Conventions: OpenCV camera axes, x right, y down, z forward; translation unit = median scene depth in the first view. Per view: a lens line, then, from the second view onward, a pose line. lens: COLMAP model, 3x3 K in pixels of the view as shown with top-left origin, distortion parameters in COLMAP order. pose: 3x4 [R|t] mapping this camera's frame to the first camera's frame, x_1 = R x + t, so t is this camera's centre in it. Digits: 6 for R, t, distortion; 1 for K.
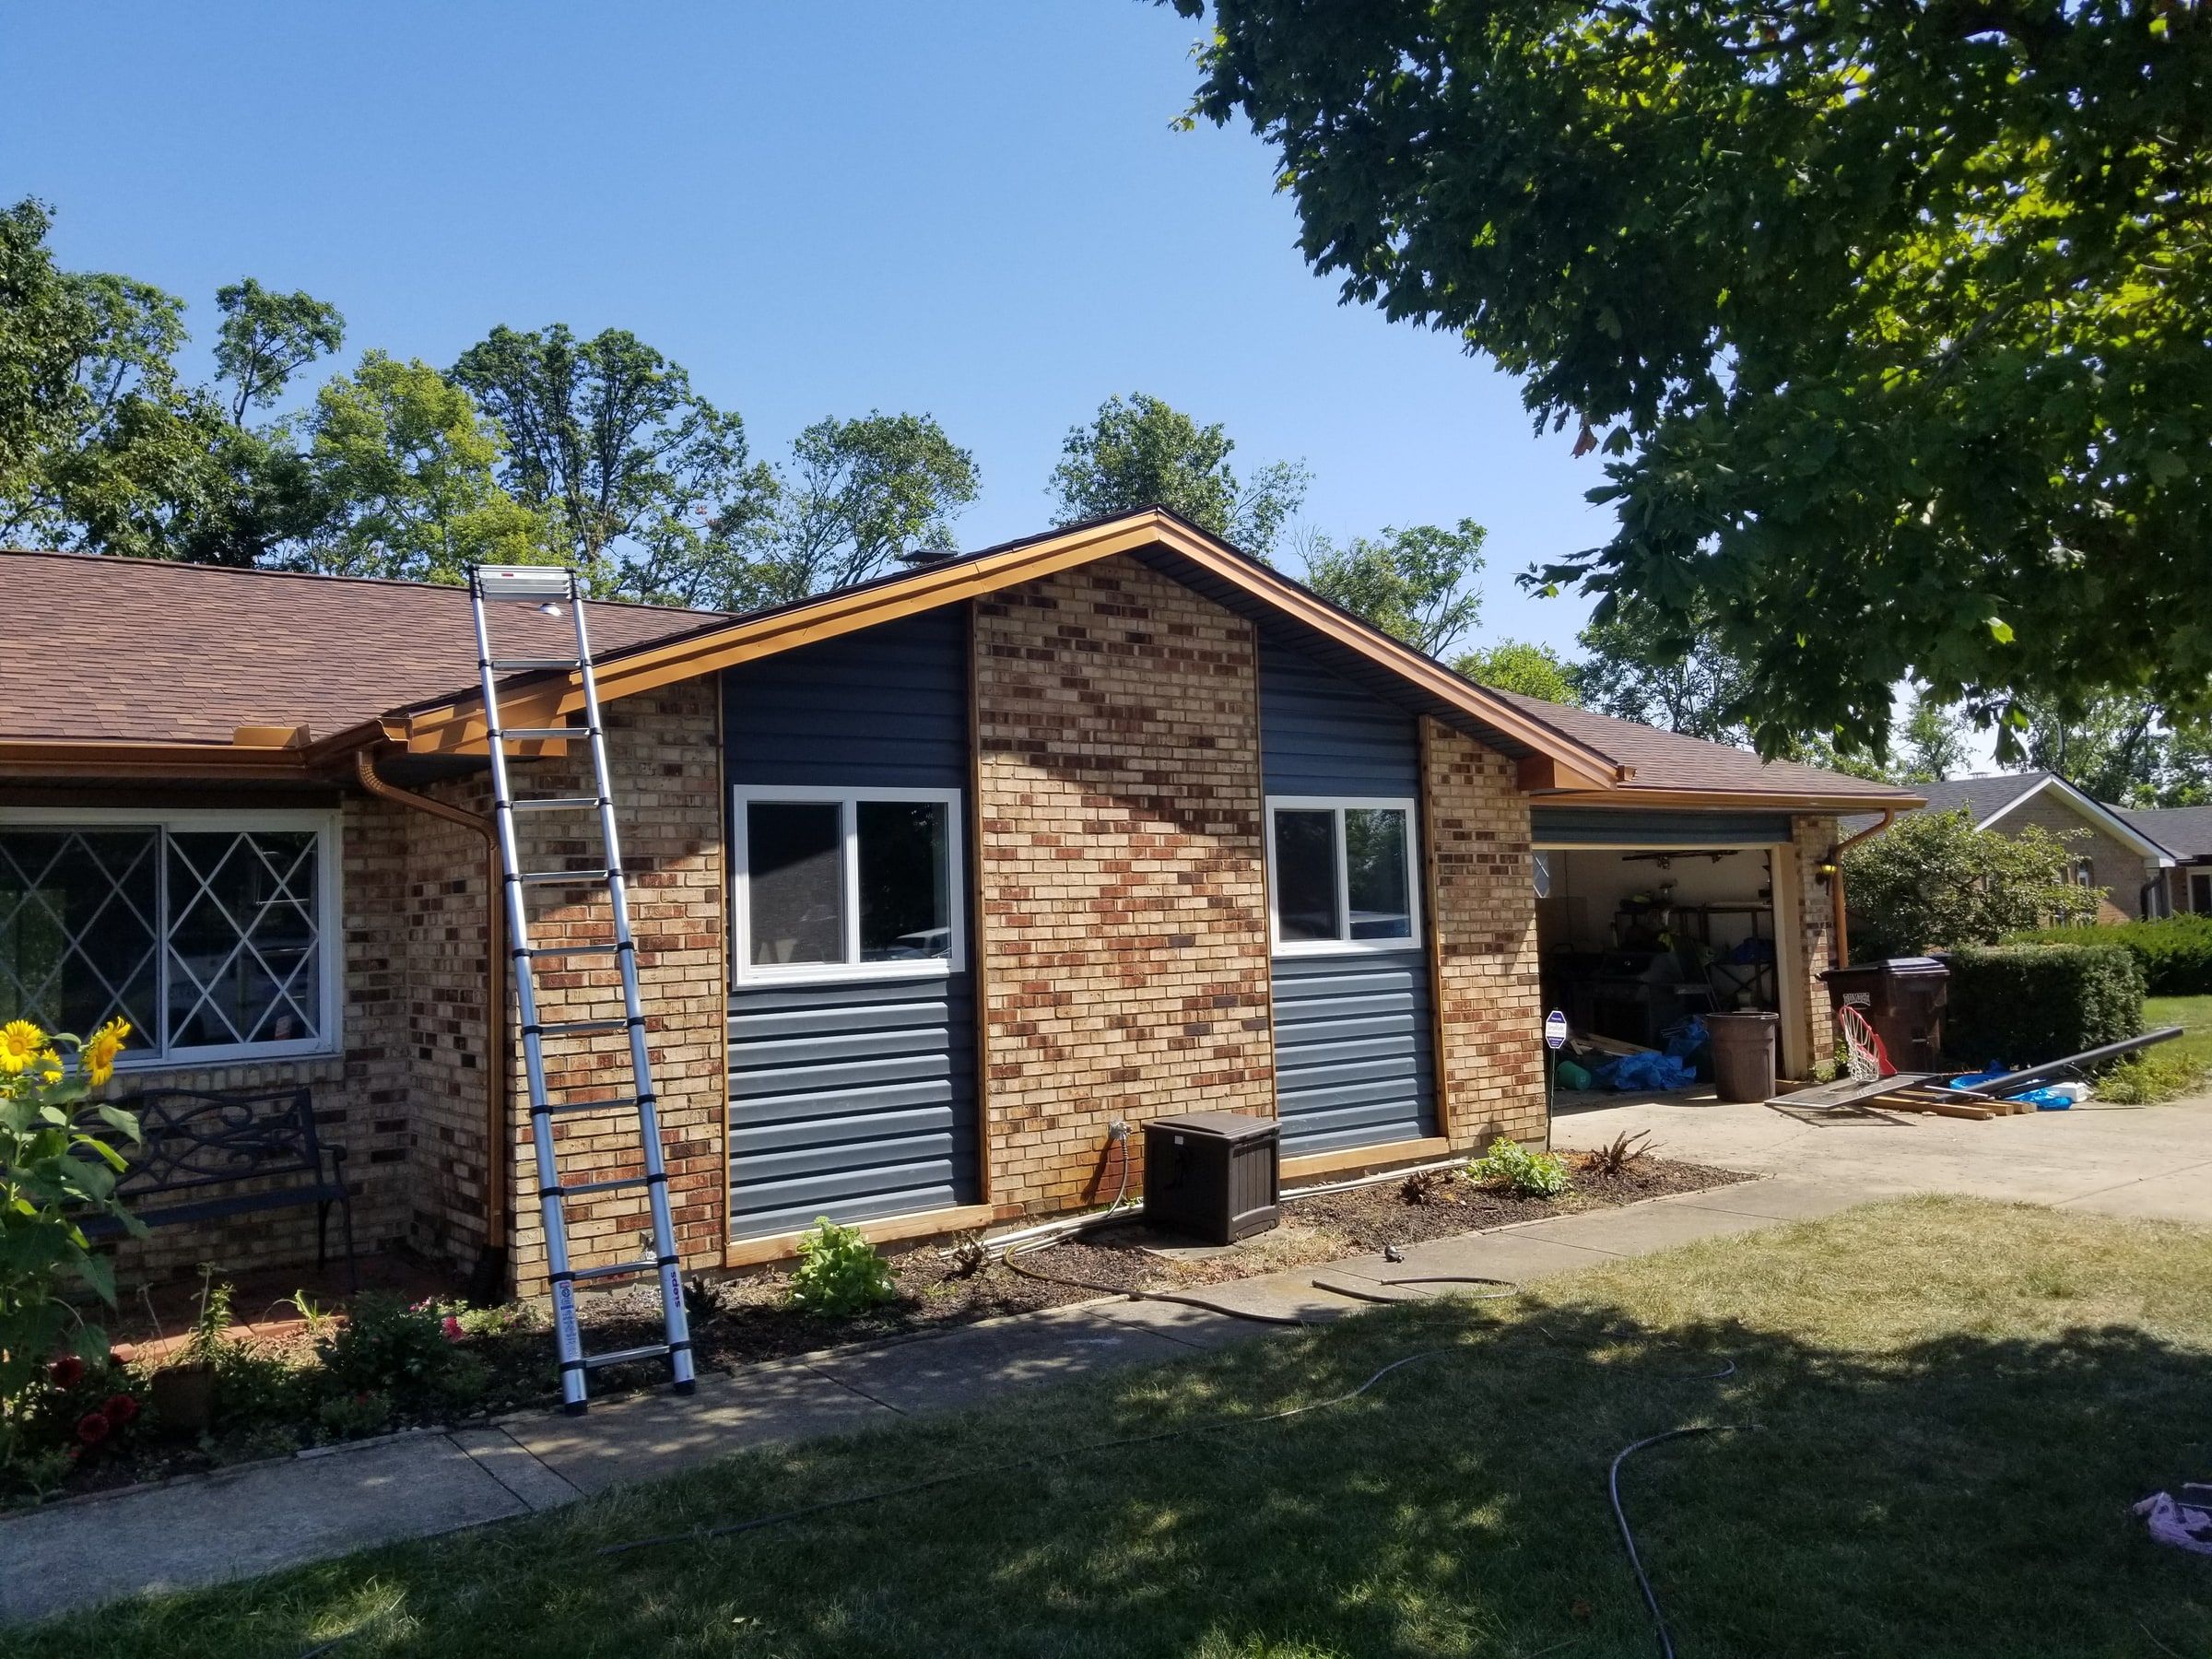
lens RADIAL K [[1713.2, 0, 1086.5], [0, 1713.2, 792.0], [0, 0, 1]] dist [0.114837, -0.199237]
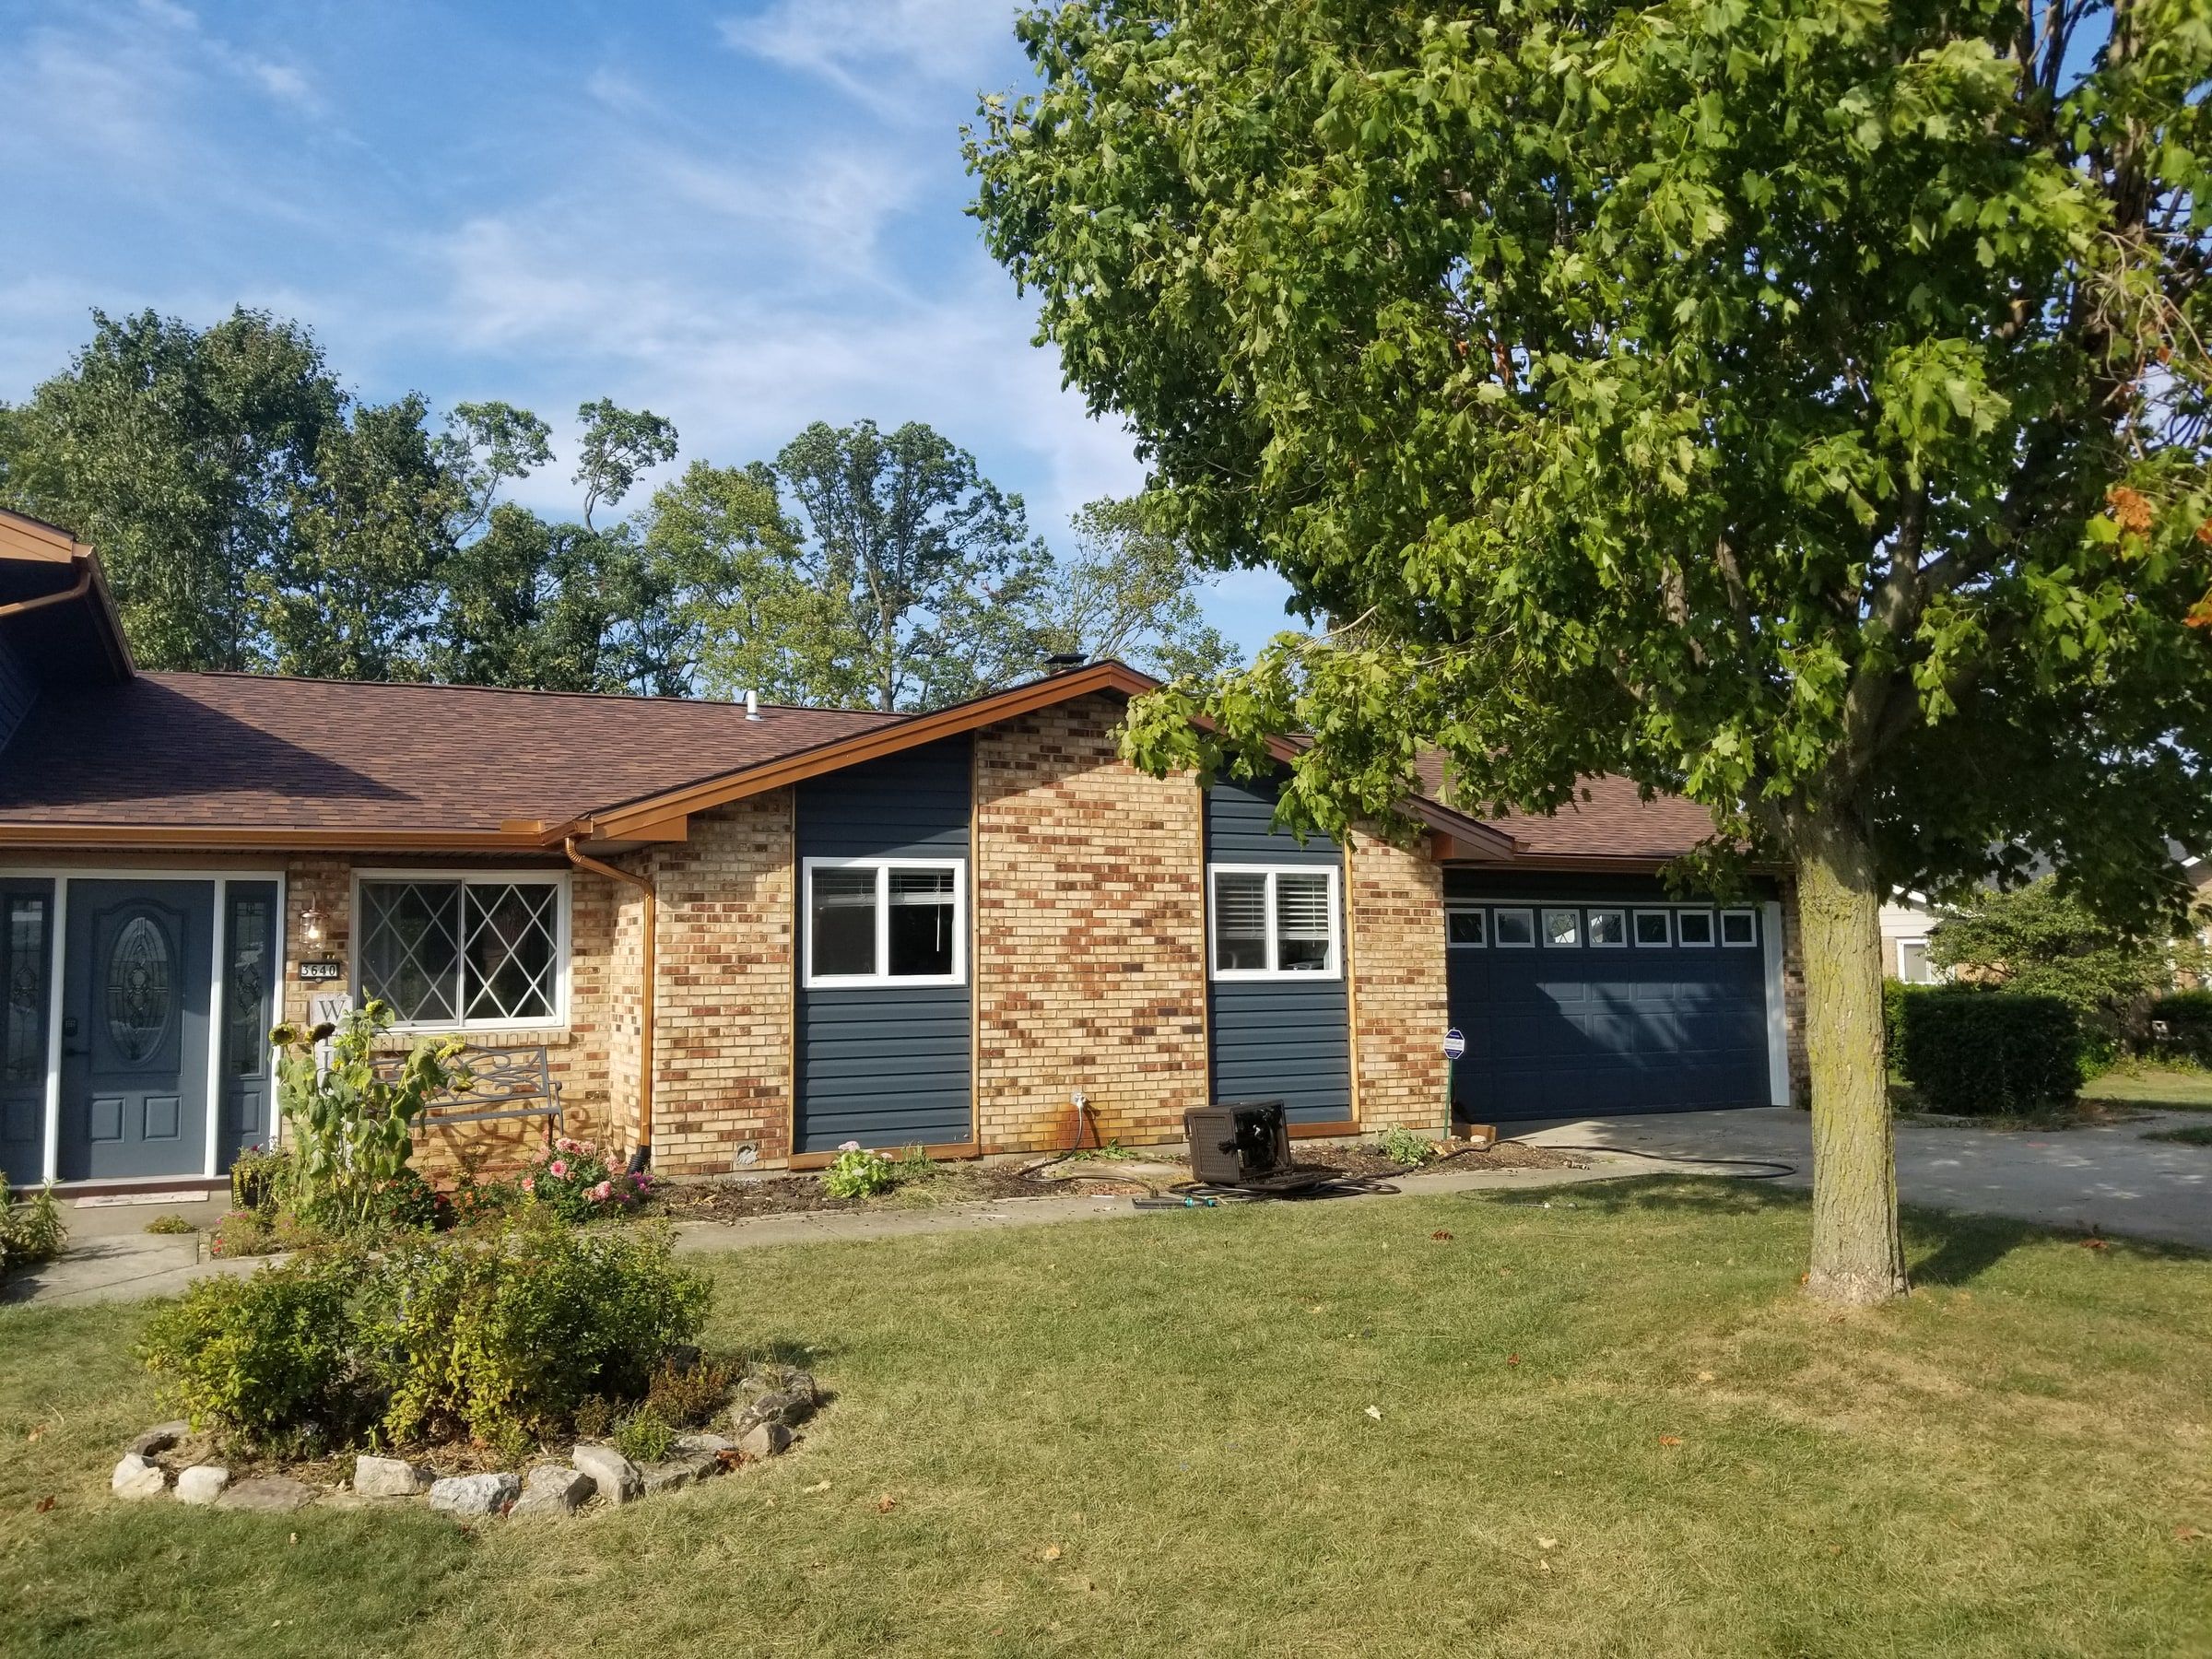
lens RADIAL K [[1697.0, 0, 1067.3], [0, 1697.0, 796.8], [0, 0, 1]] dist [0.112075, -0.000423]
pose [[0.981314, 0.002674, -0.192396, 0.270909], [-0.006777, 0.999763, -0.020671, -0.023744], [0.192295, 0.021589, 0.981100, -0.378615]]
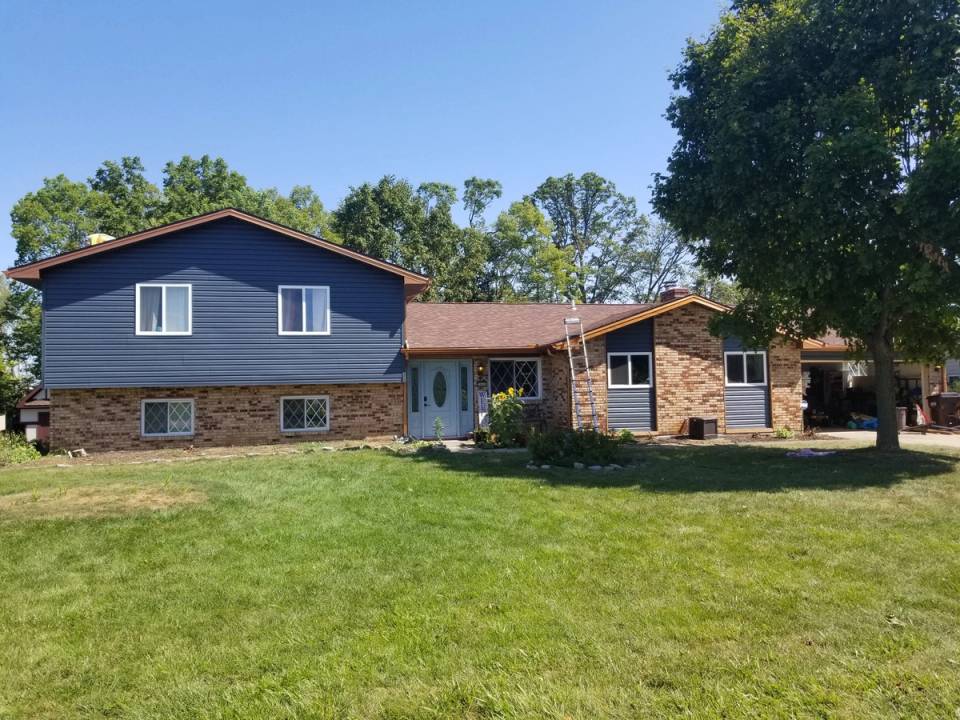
lens RADIAL K [[744.4, 0, 482.9], [0, 744.4, 355.6], [0, 0, 1]] dist [0.110687, -0.206621]
pose [[0.916772, -0.007330, -0.399345, 0.335768], [0.019020, 0.999498, 0.025319, -0.054149], [0.398959, -0.030808, 0.916451, -1.185695]]
